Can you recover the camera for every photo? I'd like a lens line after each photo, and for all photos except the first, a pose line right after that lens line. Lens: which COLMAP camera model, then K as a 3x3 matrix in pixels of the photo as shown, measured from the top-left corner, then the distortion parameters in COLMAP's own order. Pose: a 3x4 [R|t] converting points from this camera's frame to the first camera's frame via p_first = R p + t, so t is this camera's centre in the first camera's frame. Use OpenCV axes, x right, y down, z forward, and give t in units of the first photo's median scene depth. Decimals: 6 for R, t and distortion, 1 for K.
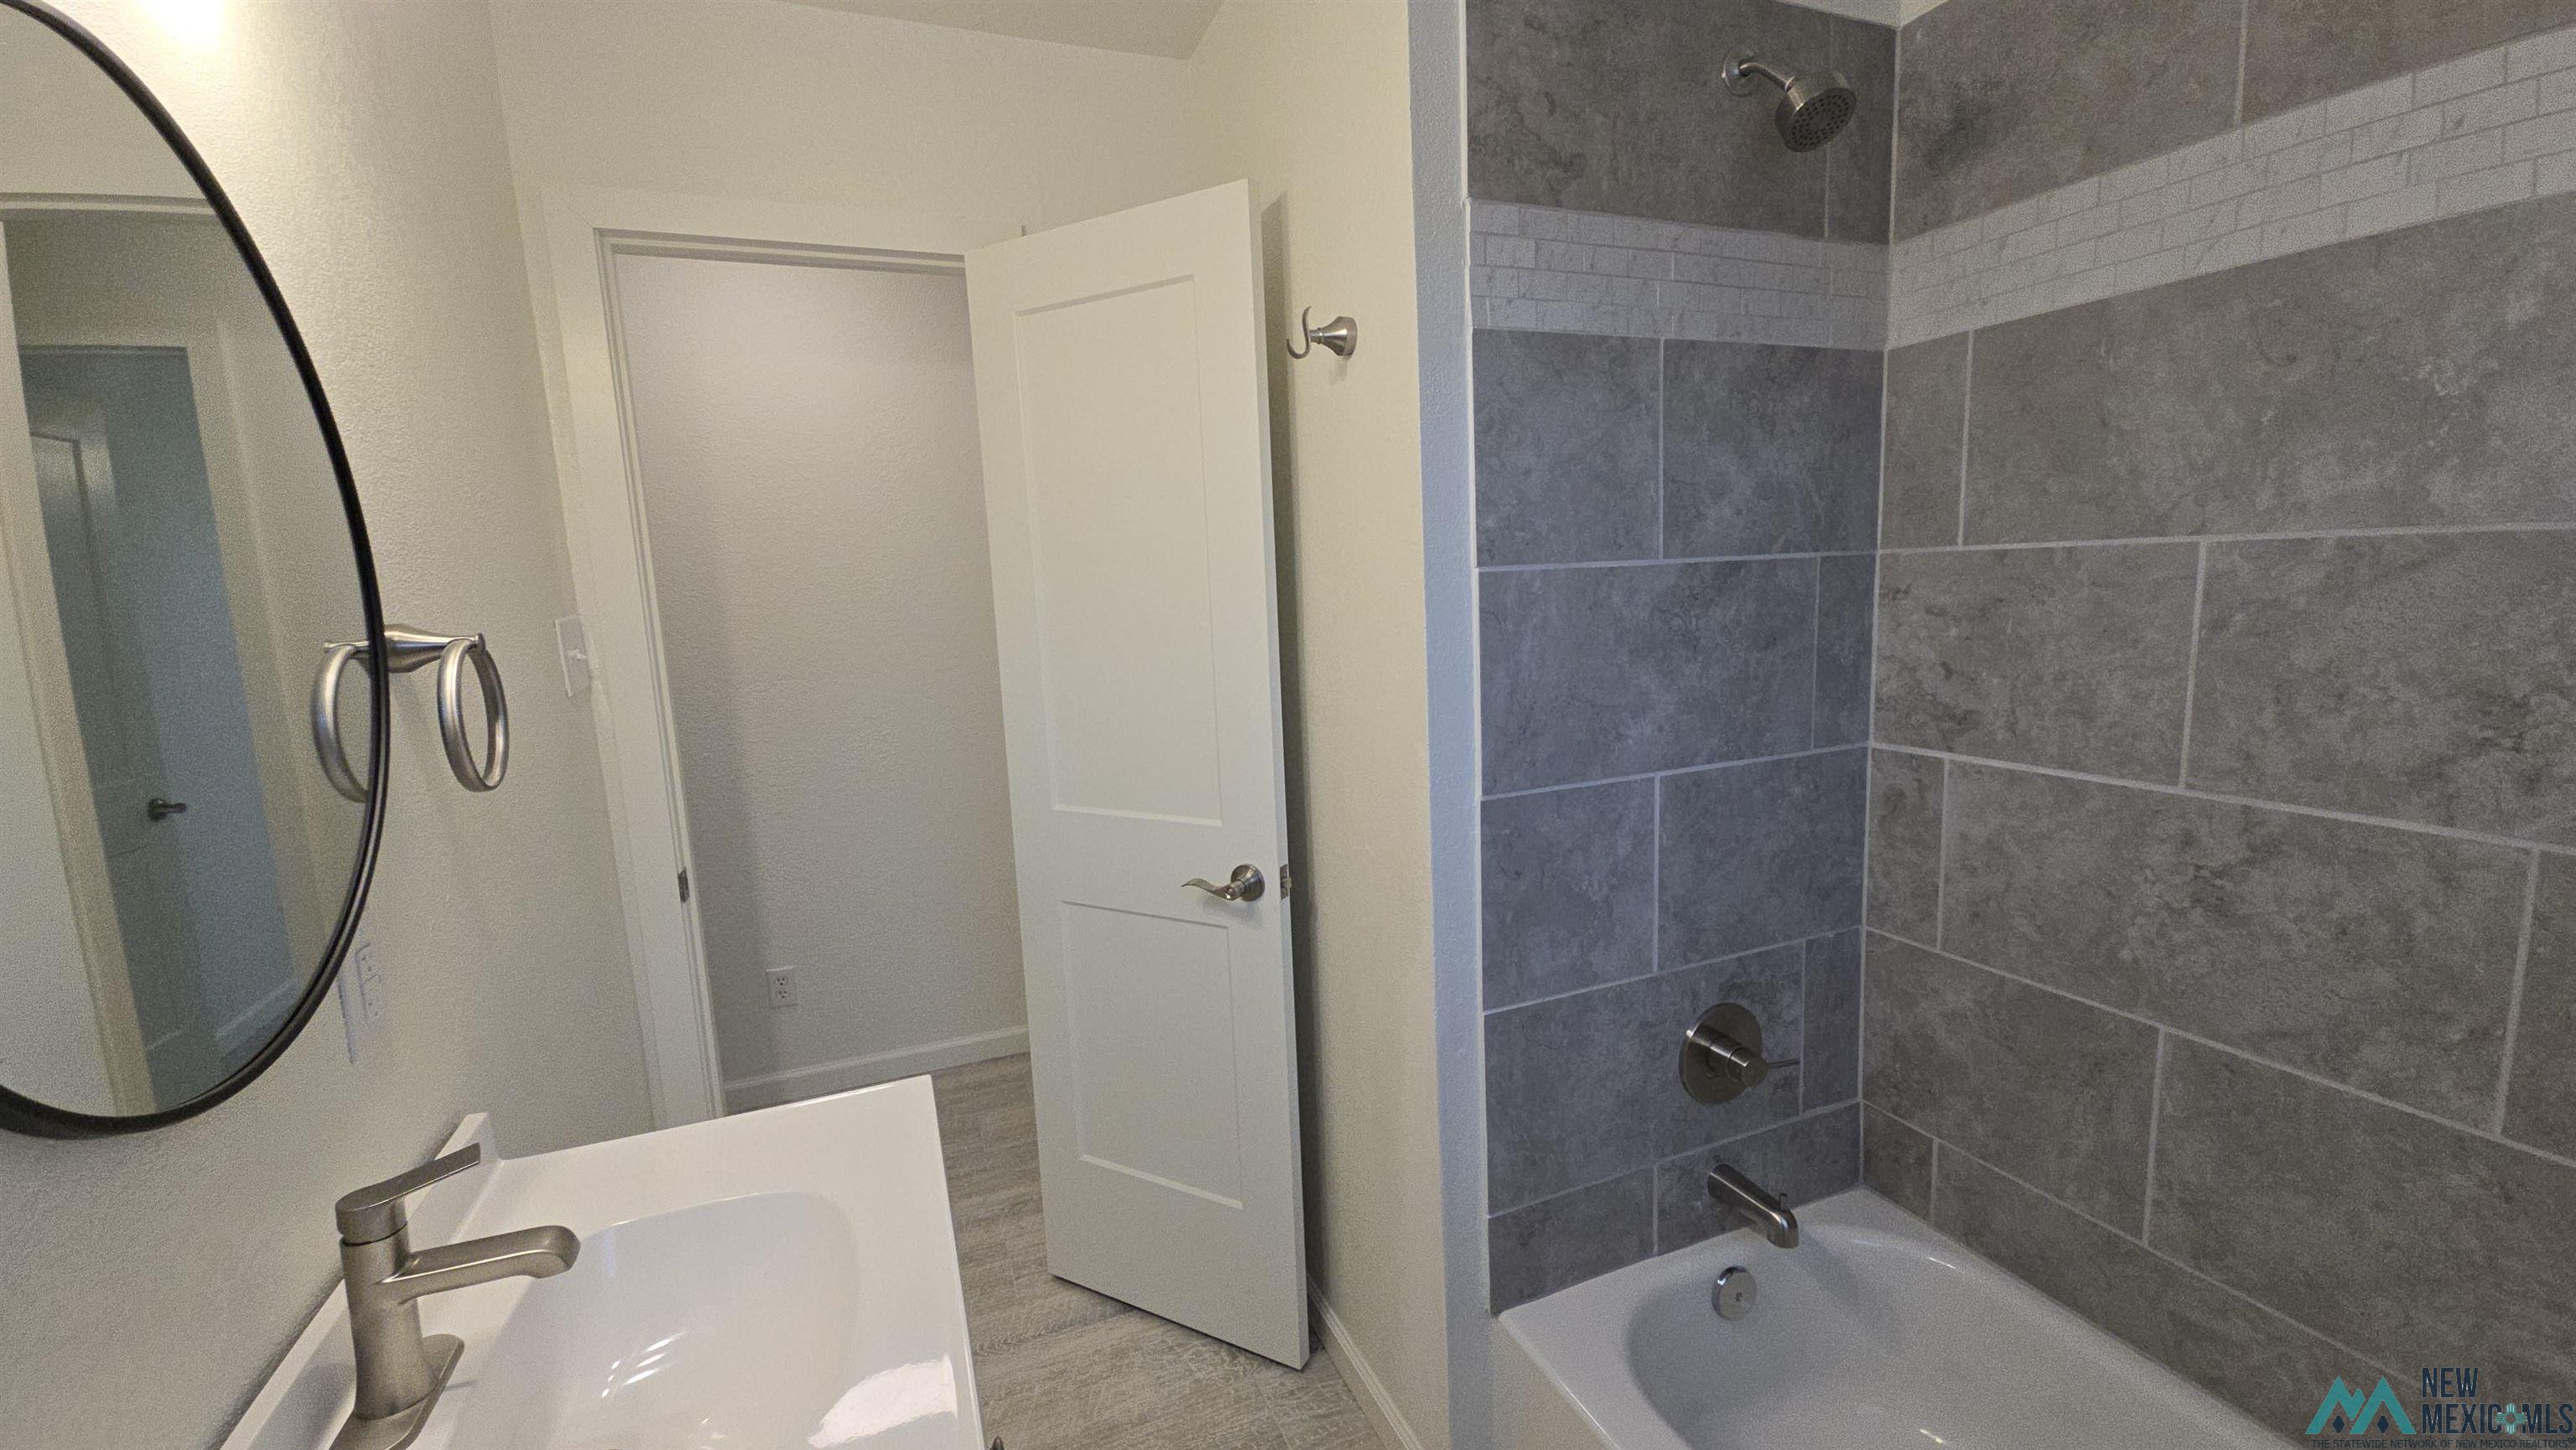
lens RADIAL K [[1039.3, 0, 1299.4], [0, 1039.3, 725.4], [0, 0, 1]] dist [0.004663, -0.002052]
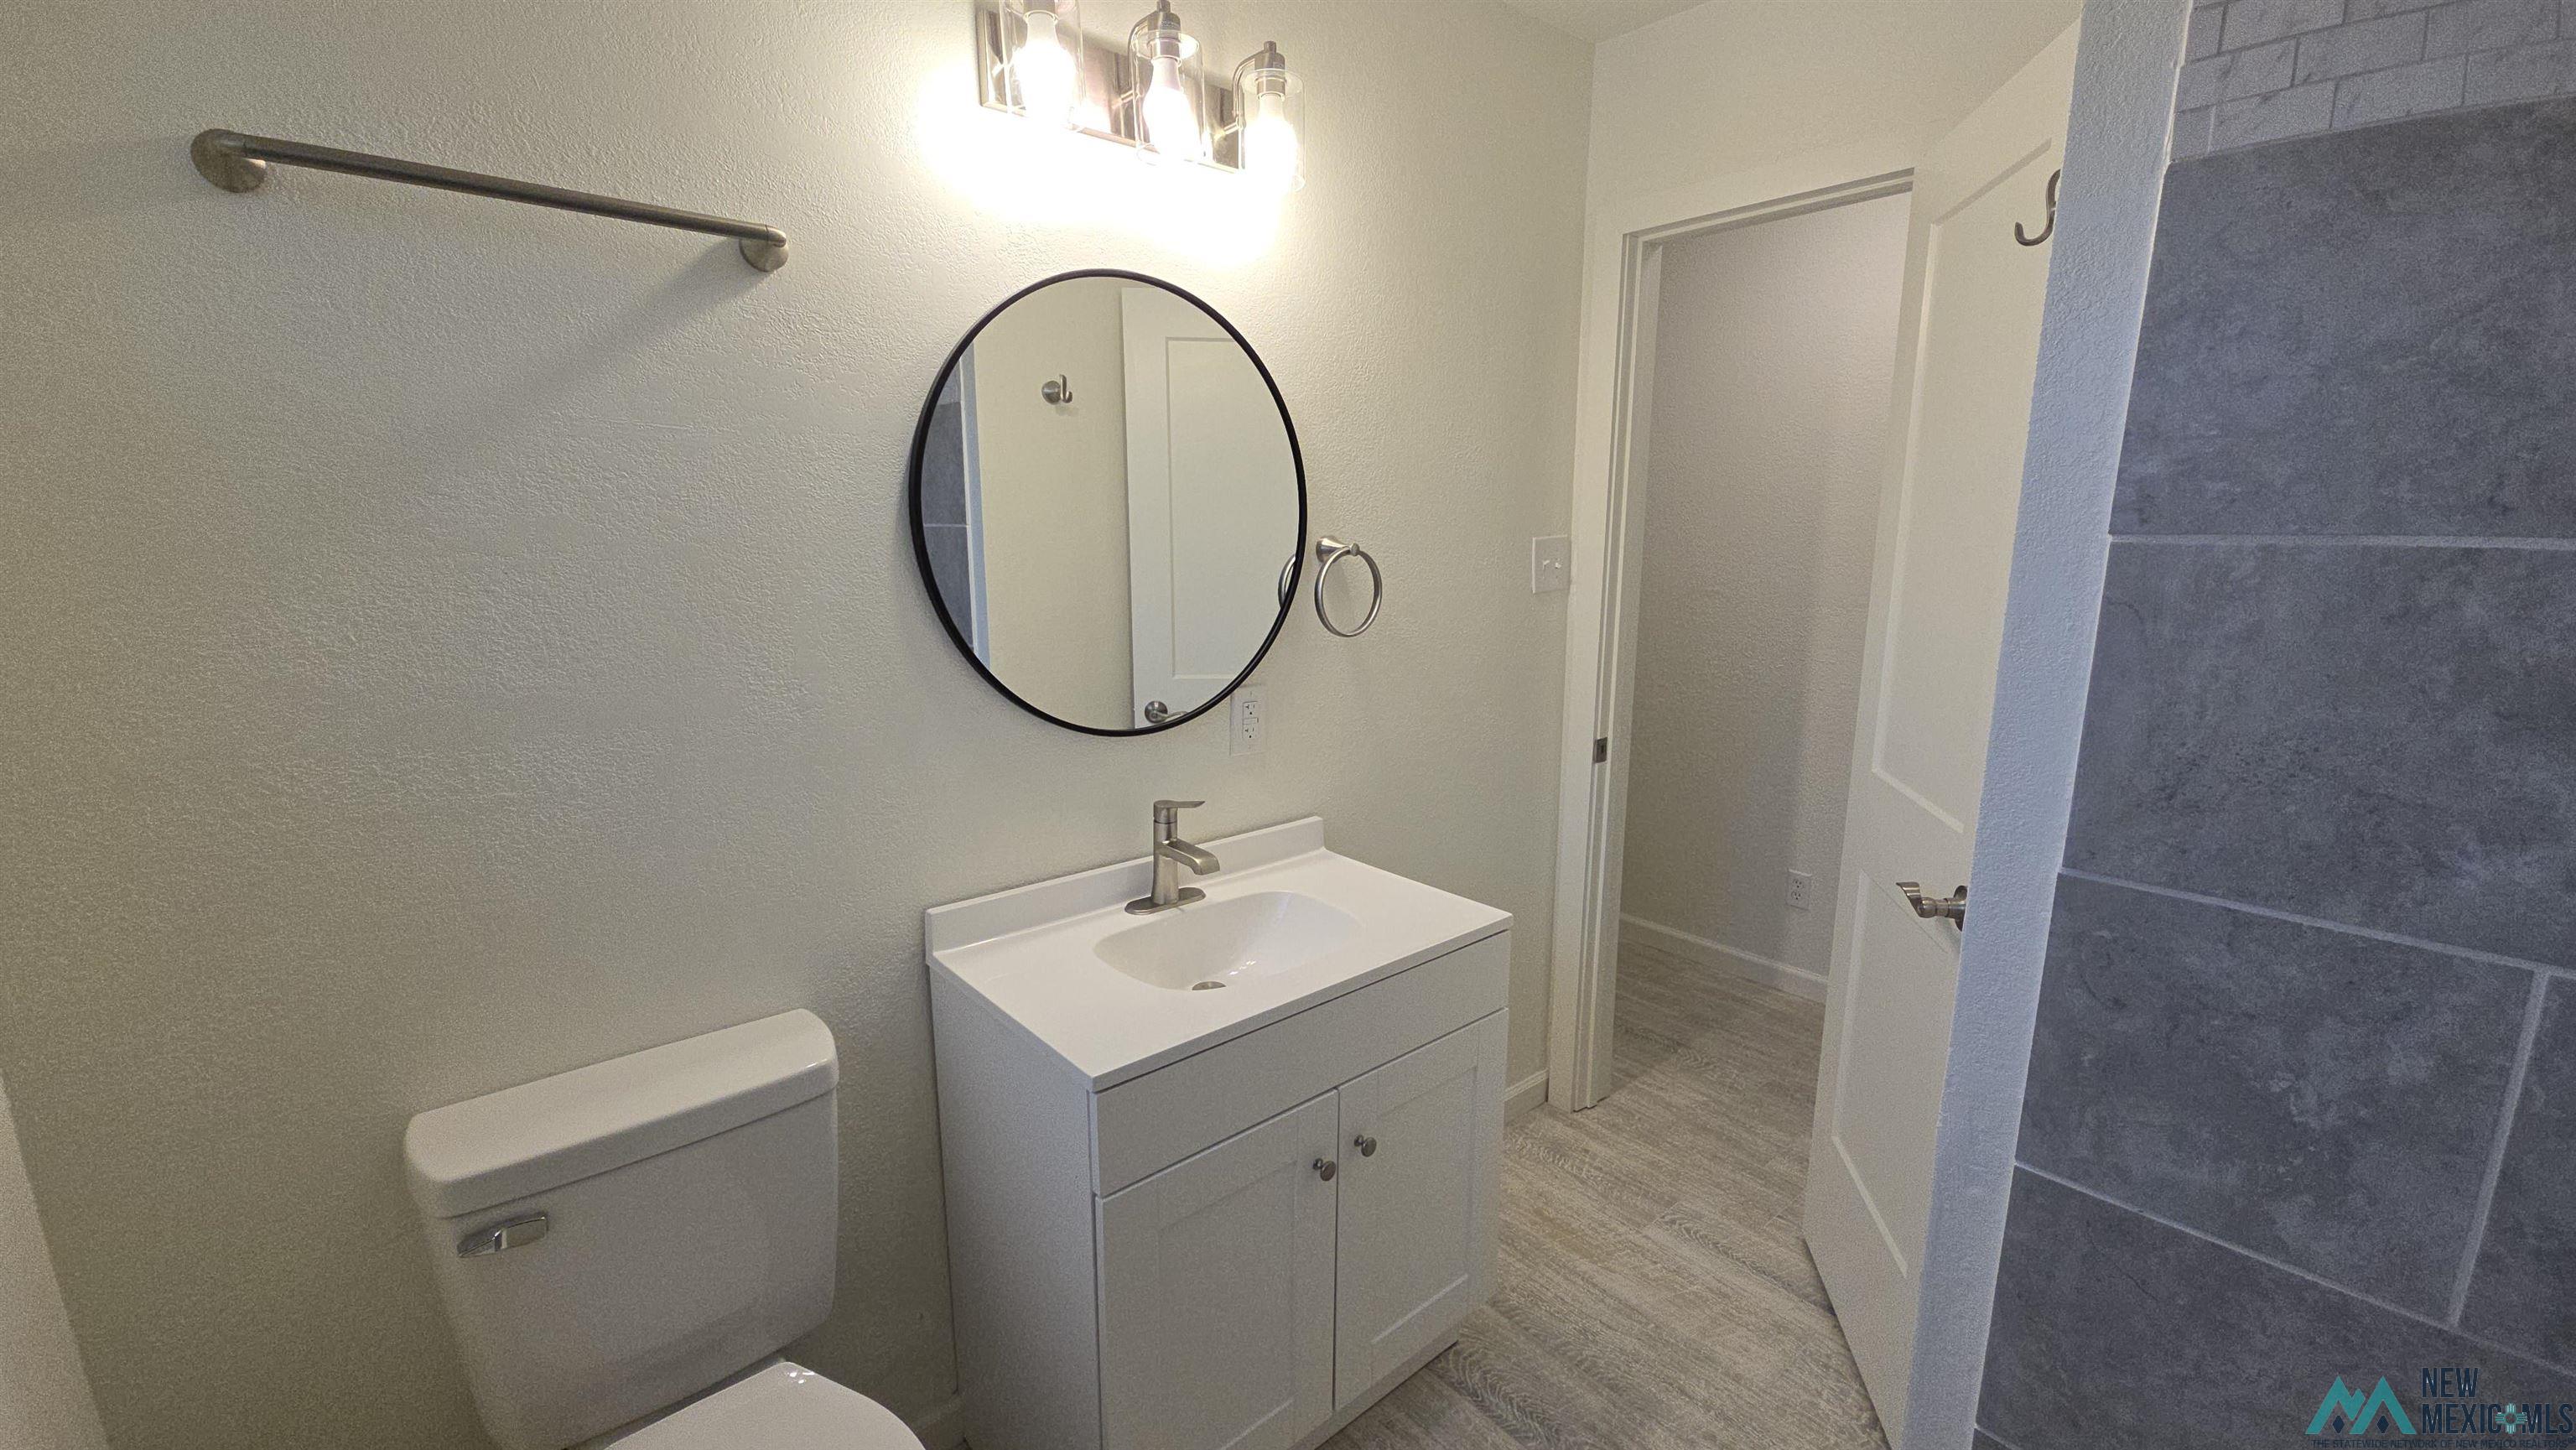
lens RADIAL K [[1039.3, 0, 1307.4], [0, 1039.3, 722.0], [0, 0, 1]] dist [0.004663, -0.002052]
pose [[0.329306, 0.219425, -0.918374, 0.613654], [-0.150223, 0.972410, 0.178470, -0.072693], [0.932197, 0.079189, 0.353183, 0.272093]]
